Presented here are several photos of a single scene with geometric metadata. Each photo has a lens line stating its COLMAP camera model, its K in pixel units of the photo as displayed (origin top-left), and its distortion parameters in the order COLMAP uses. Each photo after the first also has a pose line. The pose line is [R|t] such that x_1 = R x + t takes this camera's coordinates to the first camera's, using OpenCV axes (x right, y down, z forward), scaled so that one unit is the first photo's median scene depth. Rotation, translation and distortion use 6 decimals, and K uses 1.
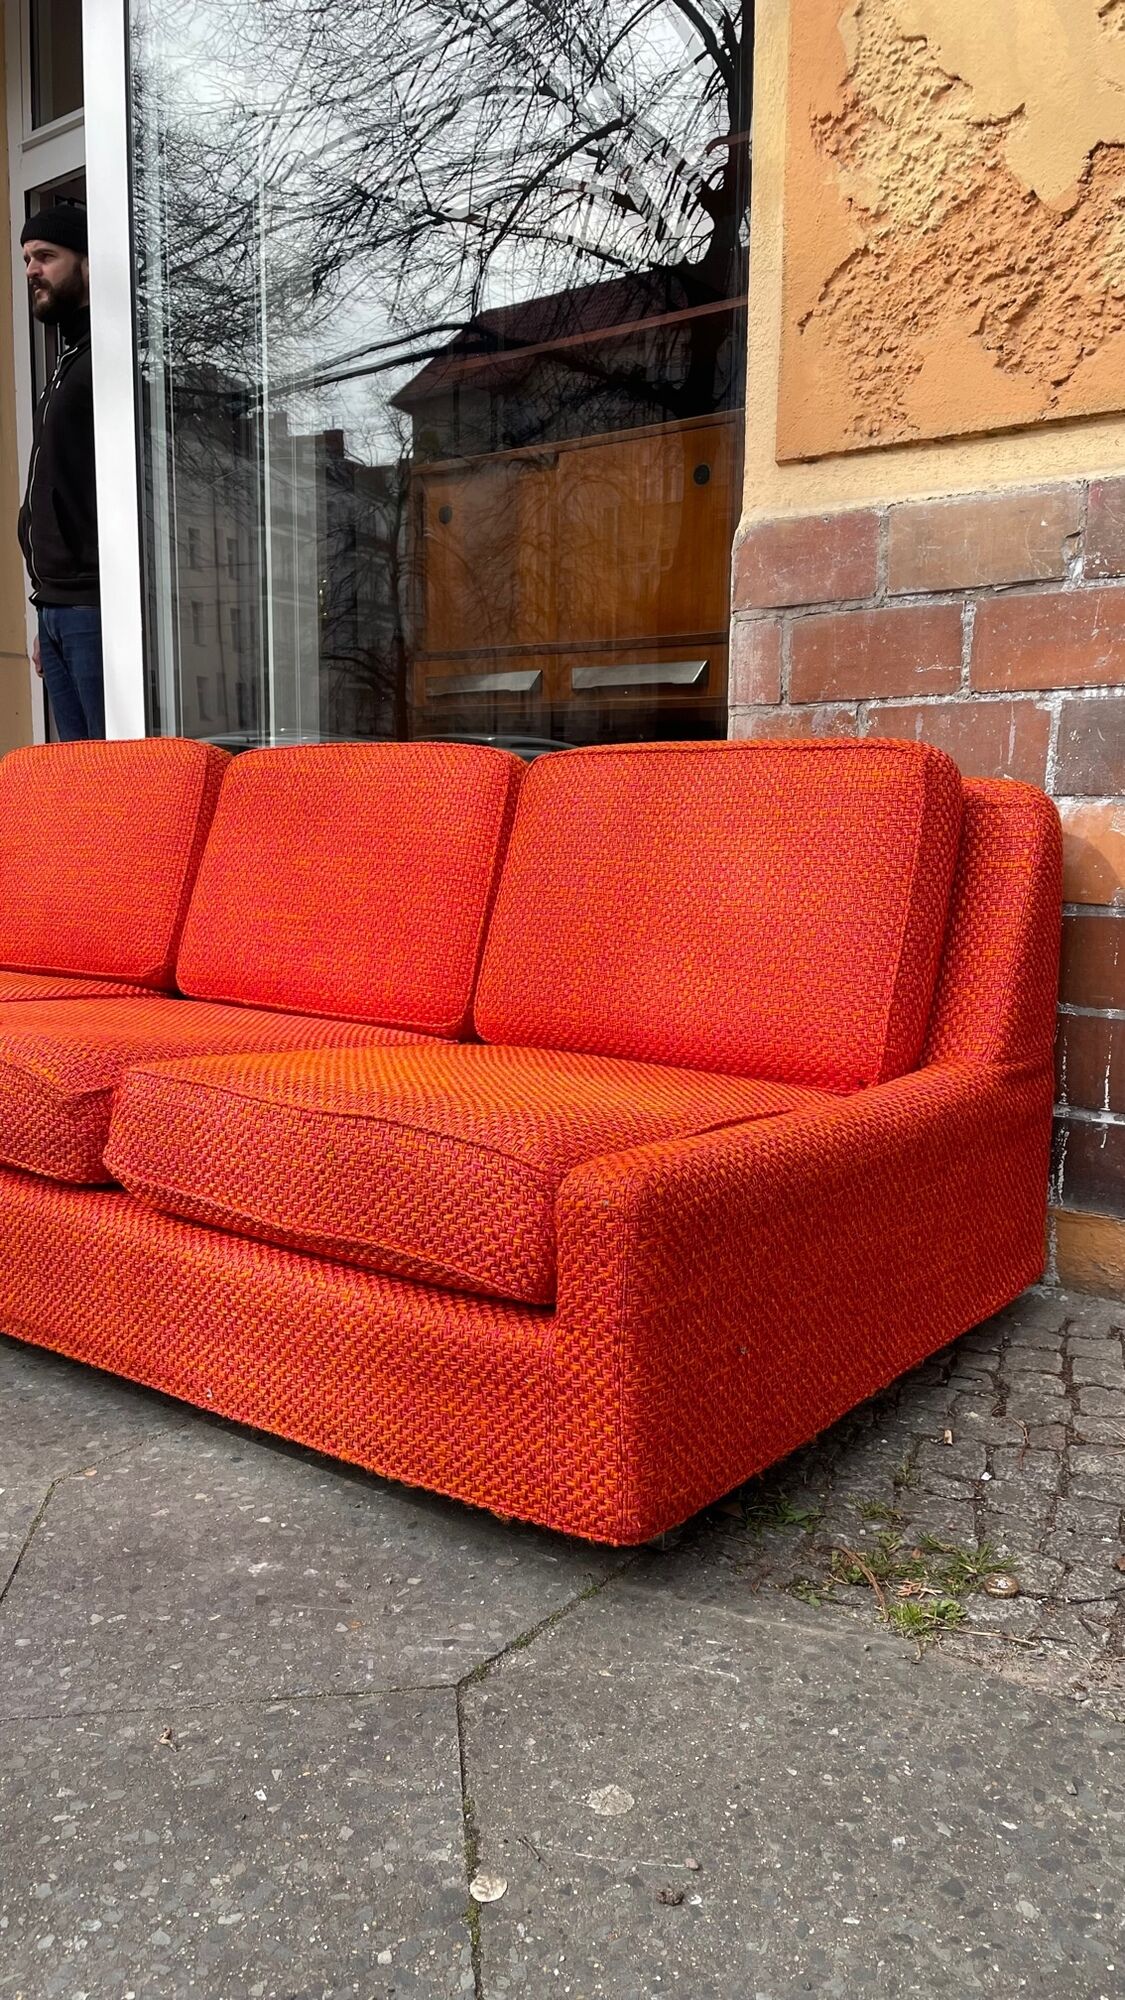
lens RADIAL K [[1512.2, 0, 553.5], [0, 1512.2, 1009.3], [0, 0, 1]] dist [0.090647, -0.119307]
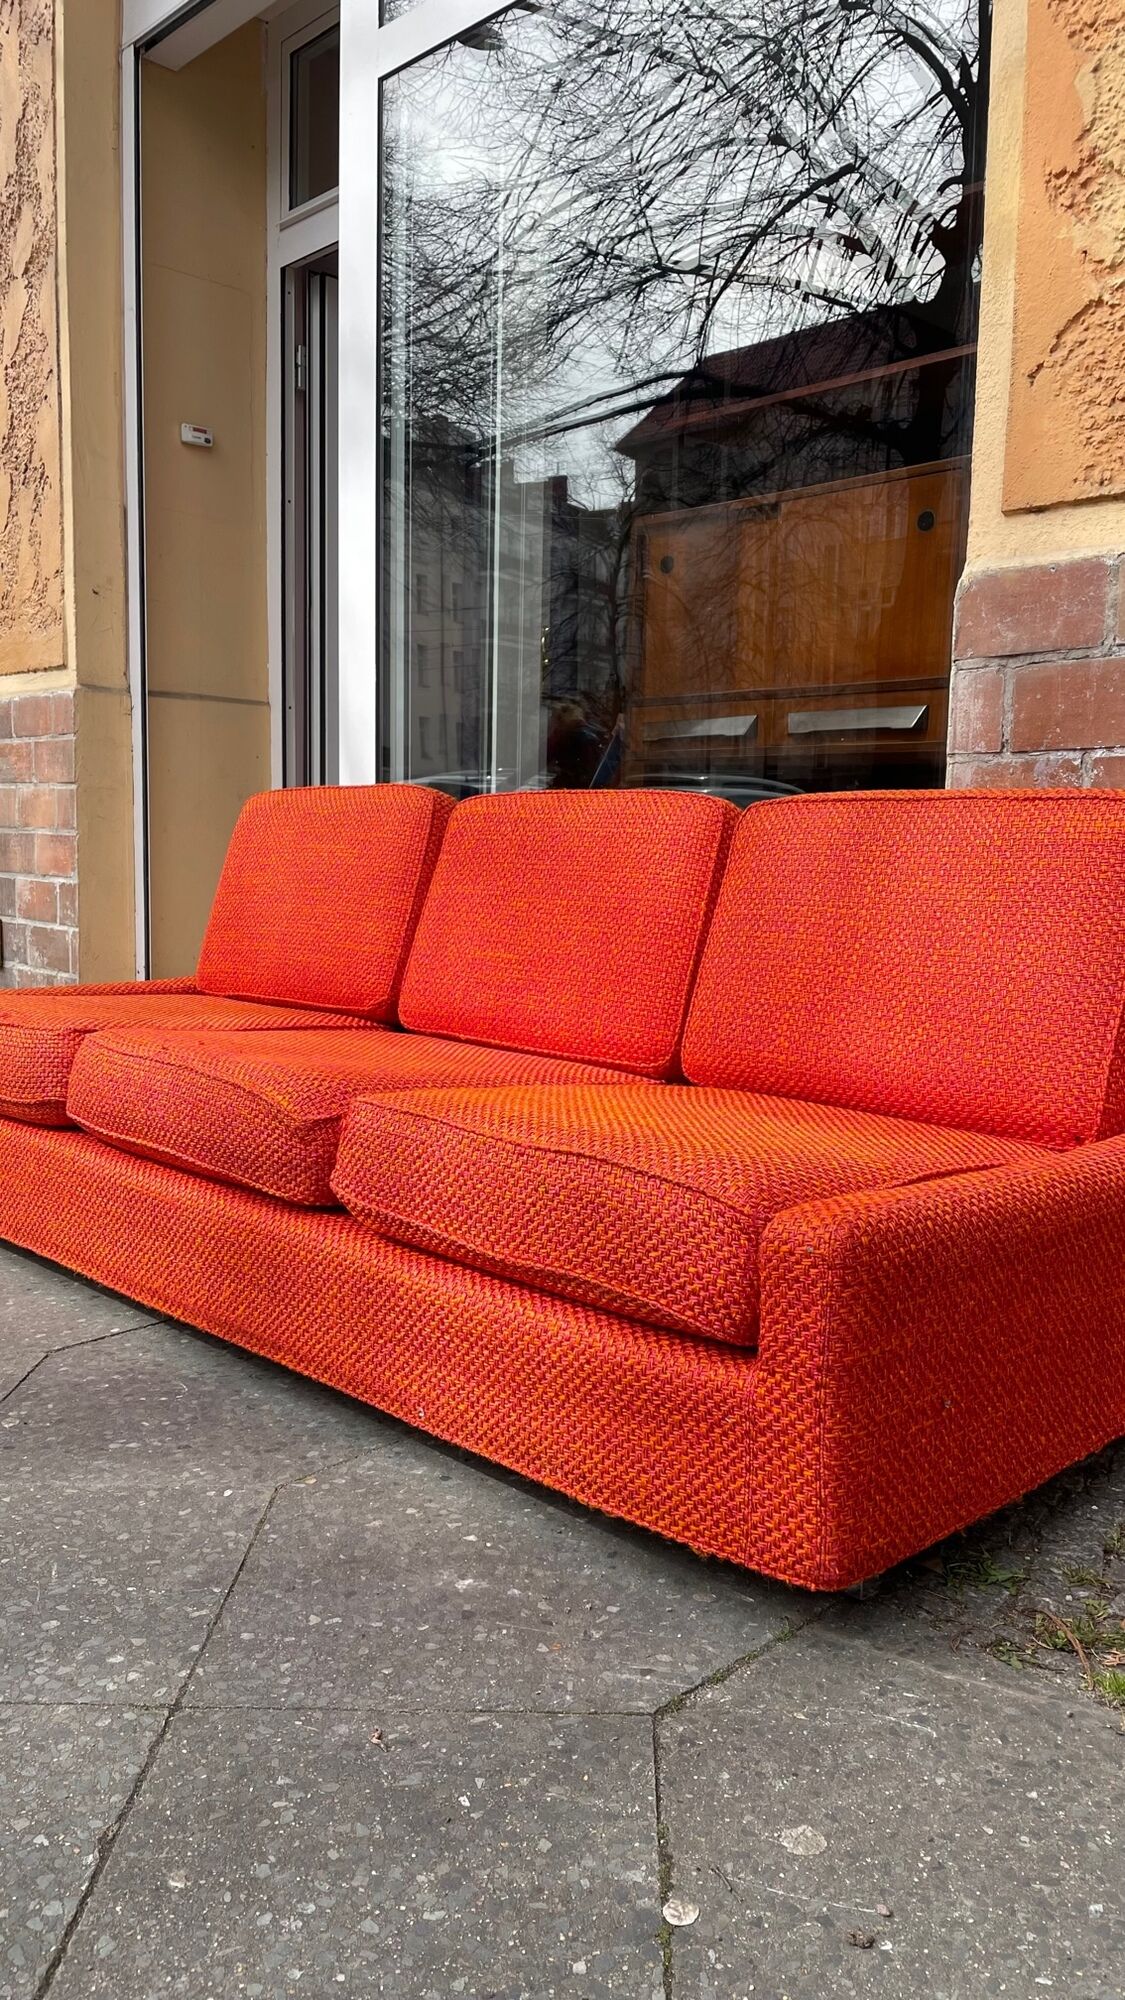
lens RADIAL K [[1512.2, 0, 549.6], [0, 1512.2, 1004.1], [0, 0, 1]] dist [0.090647, -0.119307]
pose [[0.990158, 0.024970, -0.137707, -0.001472], [-0.028695, 0.999272, -0.025127, -0.003838], [0.136979, 0.028831, 0.990154, -0.025874]]
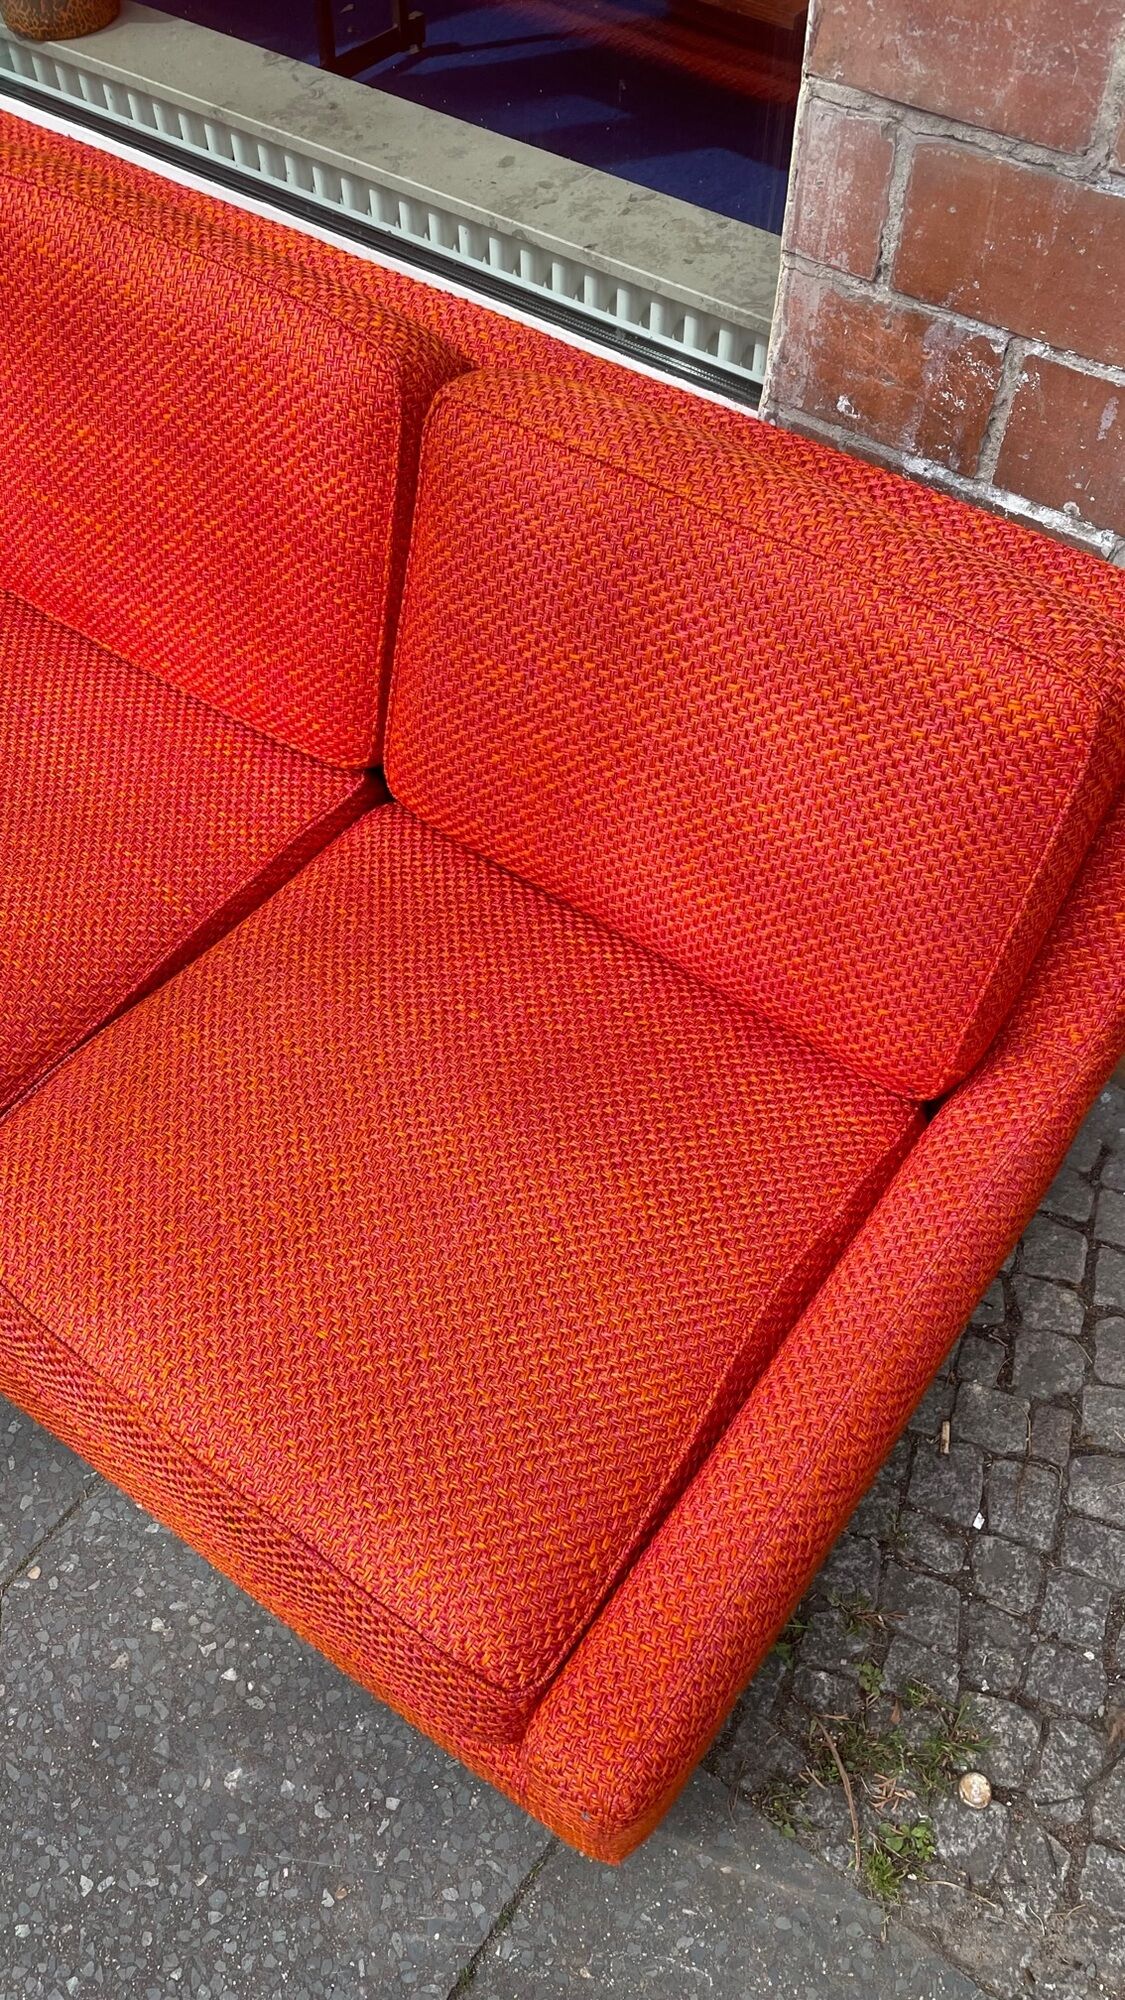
lens RADIAL K [[1512.2, 0, 559.1], [0, 1512.2, 1012.5], [0, 0, 1]] dist [0.090647, -0.119307]
pose [[0.999114, -0.039378, 0.014837, 0.016971], [0.015846, 0.678716, 0.734230, -0.523758], [-0.038982, -0.733344, 0.678739, 0.507370]]
